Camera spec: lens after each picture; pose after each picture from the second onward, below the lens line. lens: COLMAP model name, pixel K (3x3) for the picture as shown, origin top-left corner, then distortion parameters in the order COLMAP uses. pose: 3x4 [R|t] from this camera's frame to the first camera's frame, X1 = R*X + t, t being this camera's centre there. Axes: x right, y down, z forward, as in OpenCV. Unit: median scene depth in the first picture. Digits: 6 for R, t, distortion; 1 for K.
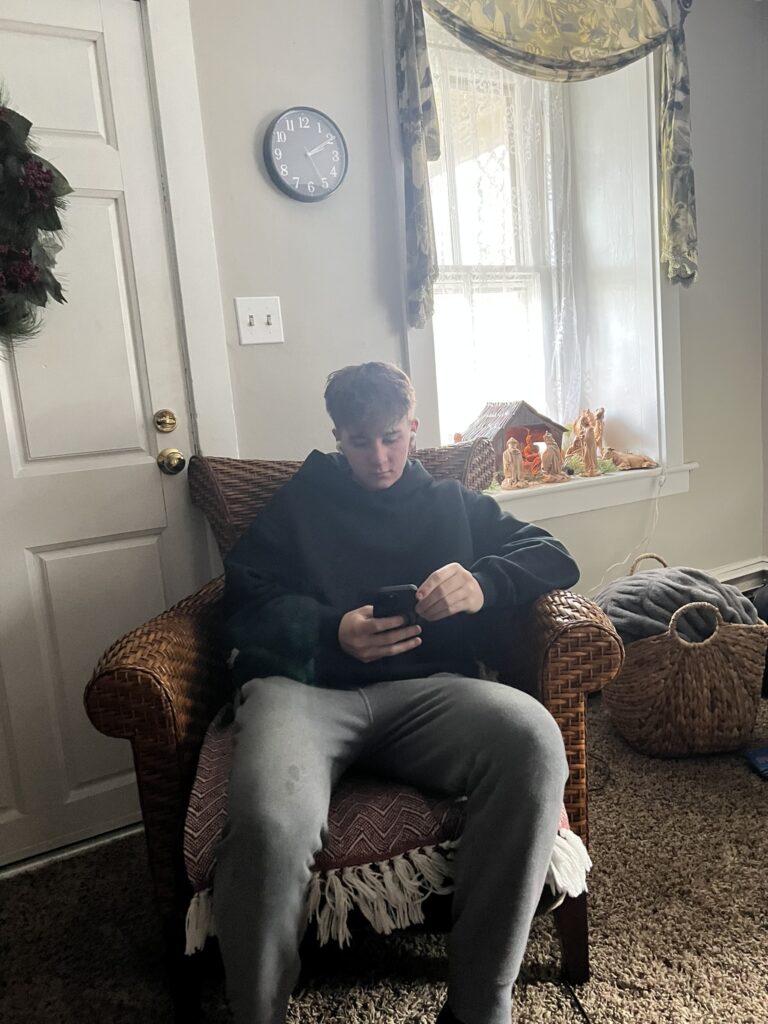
lens RADIAL K [[777.4, 0, 386.1], [0, 777.4, 509.1], [0, 0, 1]] dist [0.030799, -0.040026]
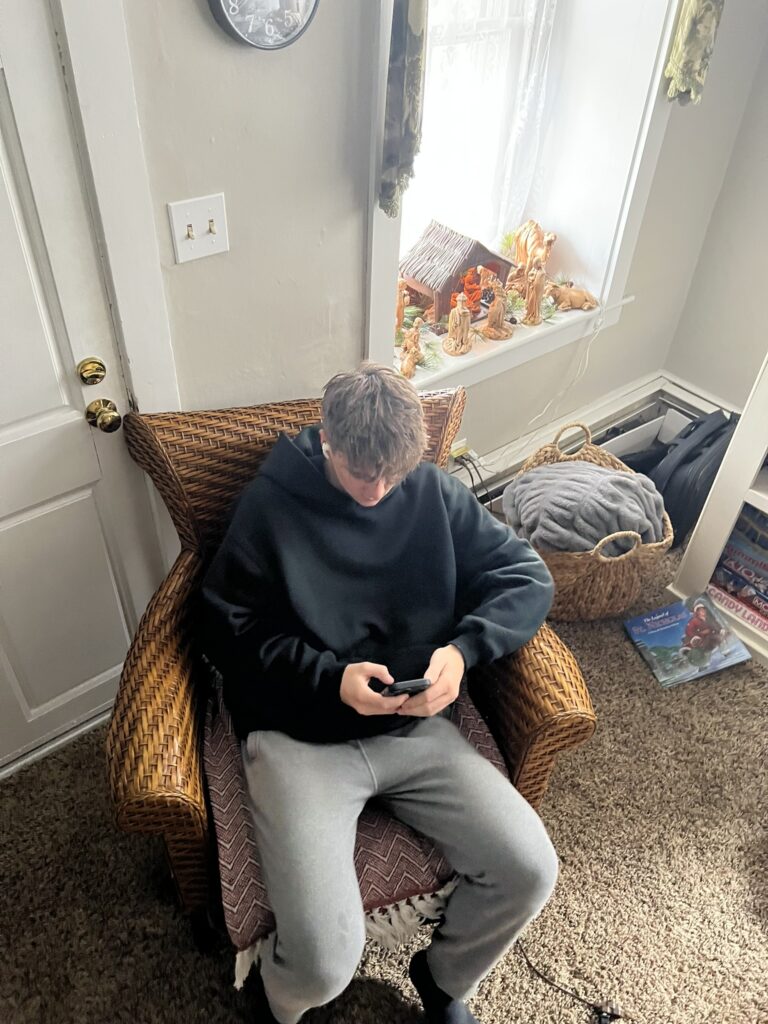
lens RADIAL K [[777.4, 0, 386.2], [0, 777.4, 524.2], [0, 0, 1]] dist [0.030799, -0.040026]
pose [[0.975973, -0.020699, 0.216907, -0.152969], [-0.097950, 0.847545, 0.521606, -0.406771], [-0.194635, -0.530319, 0.825154, 0.172718]]
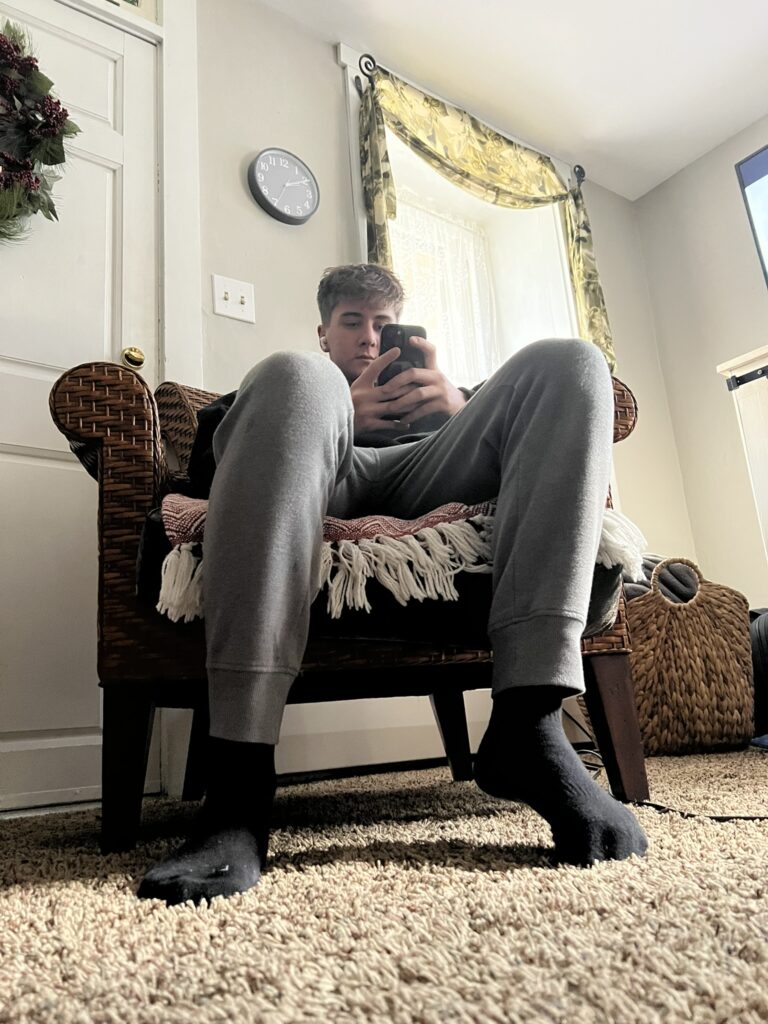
lens RADIAL K [[777.4, 0, 382.9], [0, 777.4, 509.7], [0, 0, 1]] dist [0.030799, -0.040026]
pose [[0.992779, 0.036346, 0.114320, -0.071497], [0.013482, 0.913150, -0.407400, 0.439472], [-0.119199, 0.405999, 0.906066, 0.138003]]
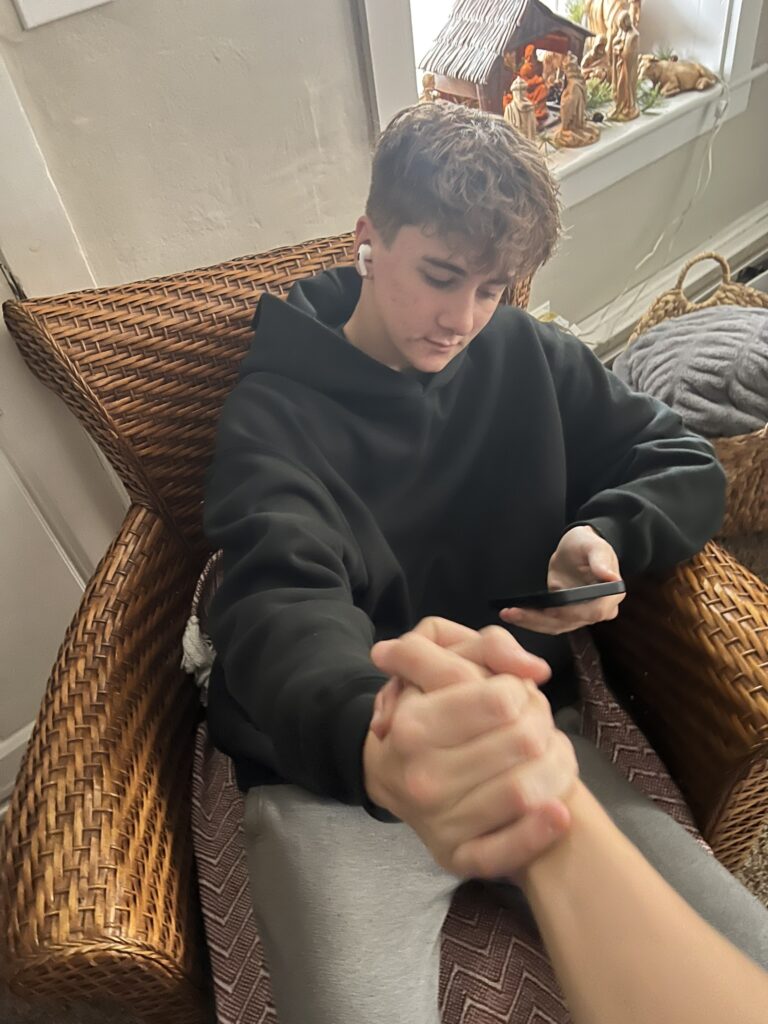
lens RADIAL K [[777.4, 0, 377.5], [0, 777.4, 515.8], [0, 0, 1]] dist [0.030799, -0.040026]
pose [[0.983783, -0.156033, 0.088456, -0.065230], [0.075446, 0.807407, 0.585151, -0.226303], [-0.162723, -0.568988, 0.806085, 0.419306]]
